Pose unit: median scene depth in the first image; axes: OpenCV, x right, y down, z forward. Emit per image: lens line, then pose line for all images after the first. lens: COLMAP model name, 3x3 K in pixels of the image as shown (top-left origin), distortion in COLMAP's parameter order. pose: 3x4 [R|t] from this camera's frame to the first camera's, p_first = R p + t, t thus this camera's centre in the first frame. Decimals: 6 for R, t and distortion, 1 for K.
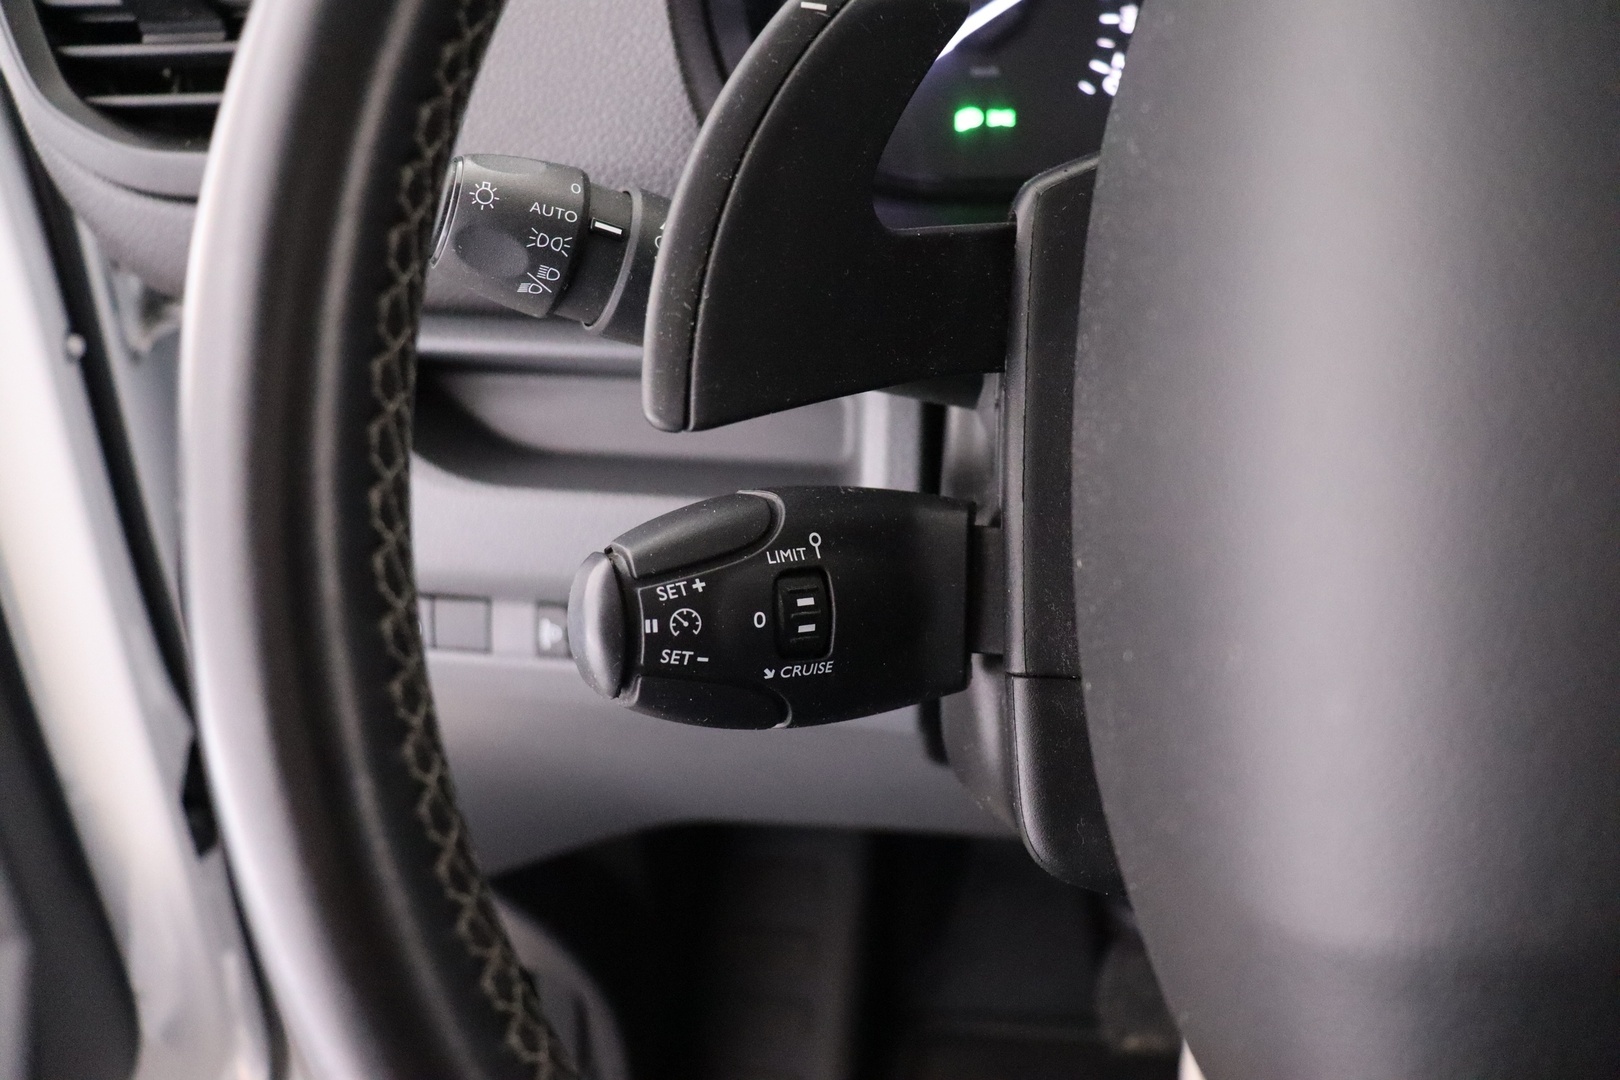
lens RADIAL K [[1290.9, 0, 810.0], [0, 1290.9, 540.0], [0, 0, 1]] dist [-0.197019, 0.146615]
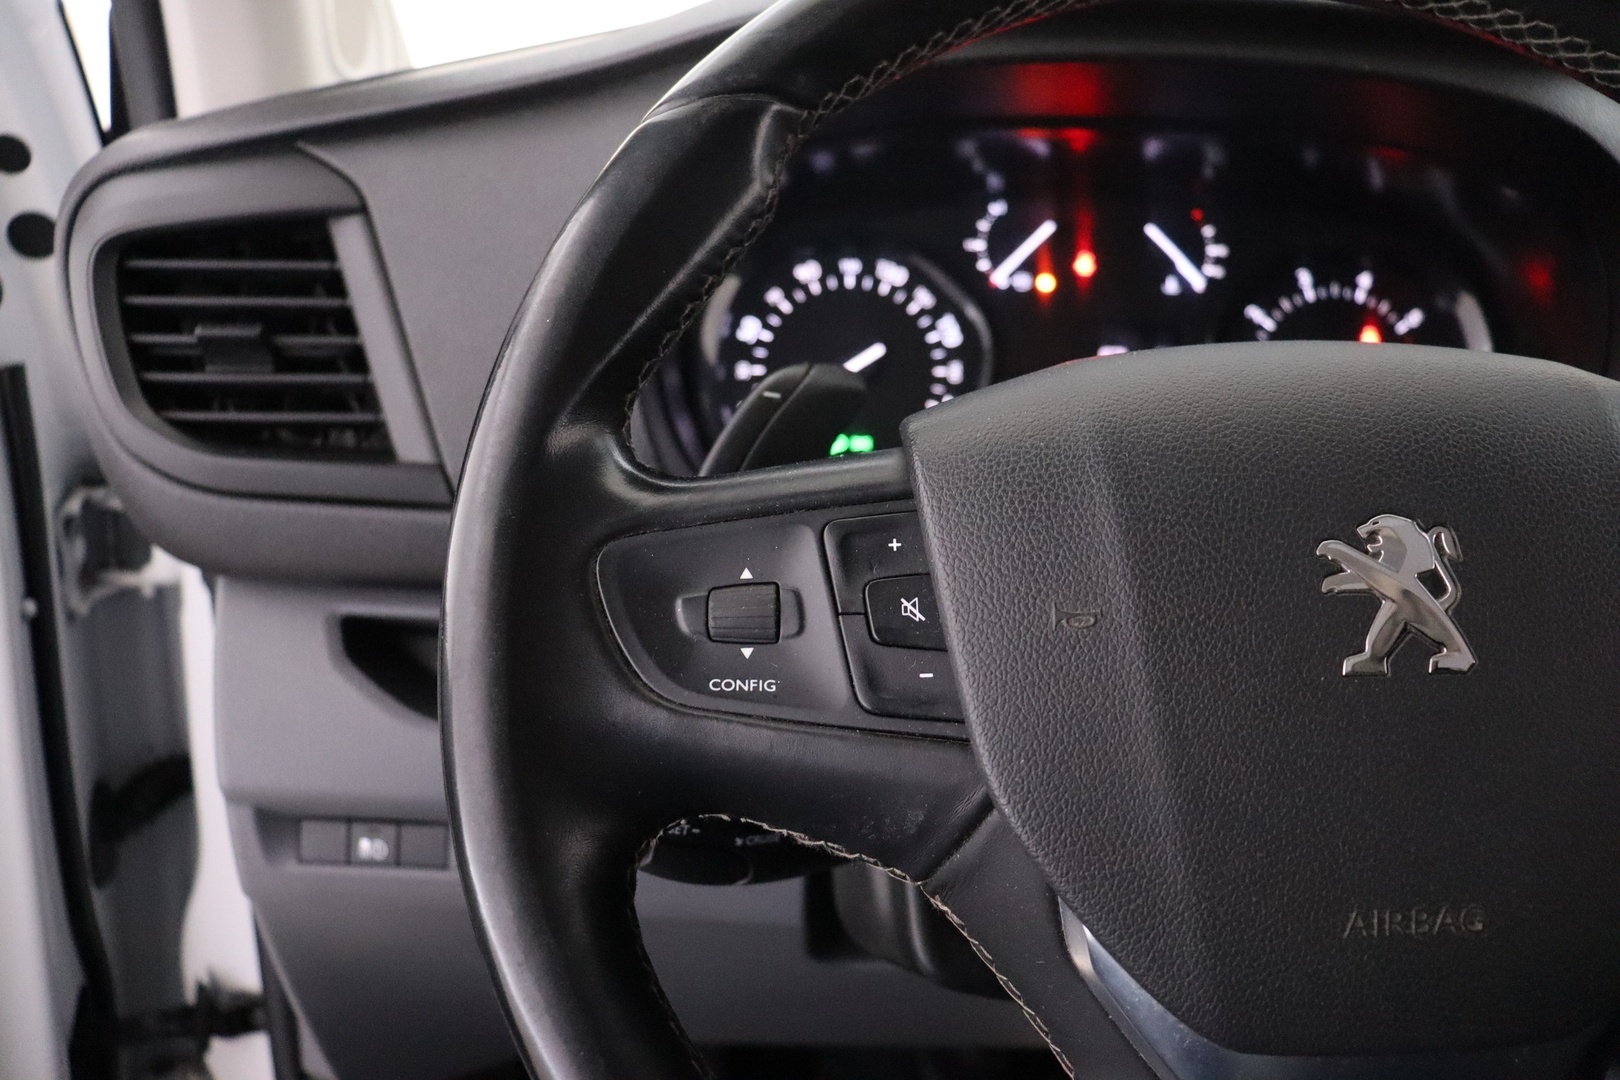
lens RADIAL K [[1290.9, 0, 810.0], [0, 1290.9, 540.0], [0, 0, 1]] dist [-0.197019, 0.146615]
pose [[0.988881, 0.008195, 0.148483, -0.126873], [0.023548, 0.977254, -0.210759, 0.058363], [-0.146833, 0.211912, 0.966195, -0.347521]]
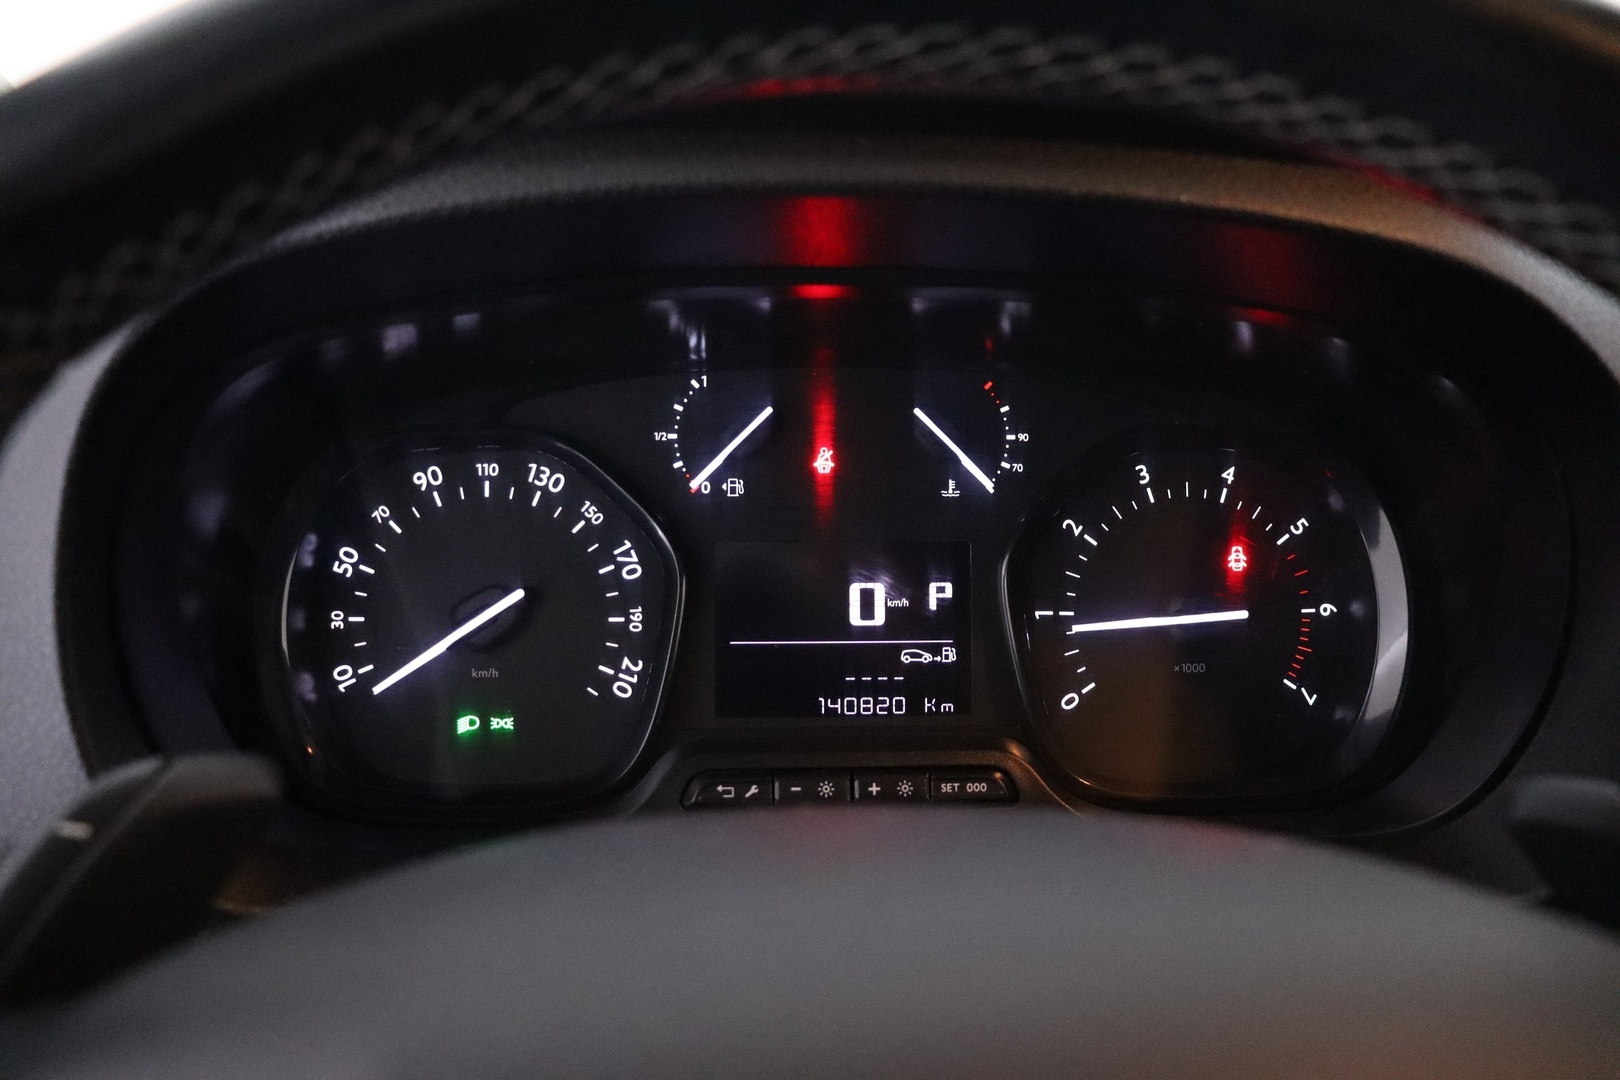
lens RADIAL K [[1290.9, 0, 810.0], [0, 1290.9, 540.0], [0, 0, 1]] dist [-0.197019, 0.146615]
pose [[0.980414, 0.012952, 0.196521, 0.232408], [0.039425, 0.964732, -0.260265, -0.263461], [-0.192961, 0.262915, 0.945326, 0.037652]]
